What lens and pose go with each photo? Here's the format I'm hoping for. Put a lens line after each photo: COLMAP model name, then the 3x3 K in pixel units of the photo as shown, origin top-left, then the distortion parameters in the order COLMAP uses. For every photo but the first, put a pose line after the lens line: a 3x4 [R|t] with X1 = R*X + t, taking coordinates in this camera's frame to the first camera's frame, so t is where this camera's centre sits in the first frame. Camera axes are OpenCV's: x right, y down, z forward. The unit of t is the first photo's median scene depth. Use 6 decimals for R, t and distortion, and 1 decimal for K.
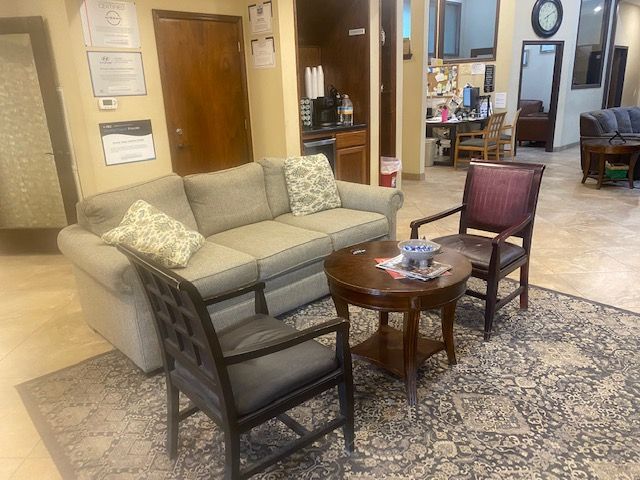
lens RADIAL K [[478.9, 0, 320.0], [0, 478.9, 240.0], [0, 0, 1]] dist [-0.000056, -0.005010]
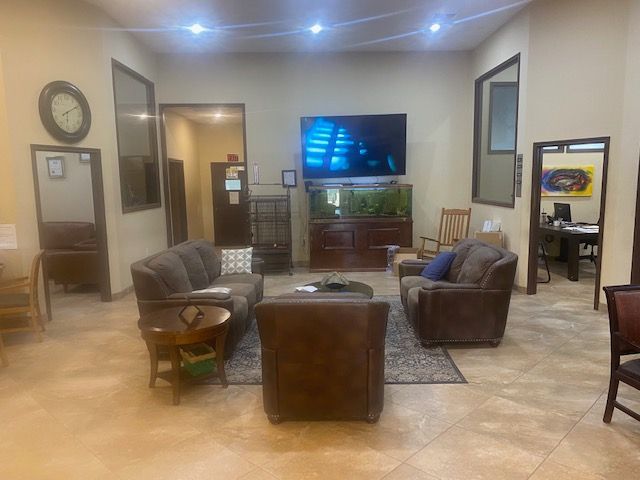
lens RADIAL K [[478.9, 0, 320.0], [0, 478.9, 240.0], [0, 0, 1]] dist [-0.000056, -0.005010]
pose [[0.686057, -0.063190, 0.724799, 0.217588], [0.207430, 0.971862, -0.111613, -0.142228], [-0.697351, 0.226918, 0.679860, 0.329379]]
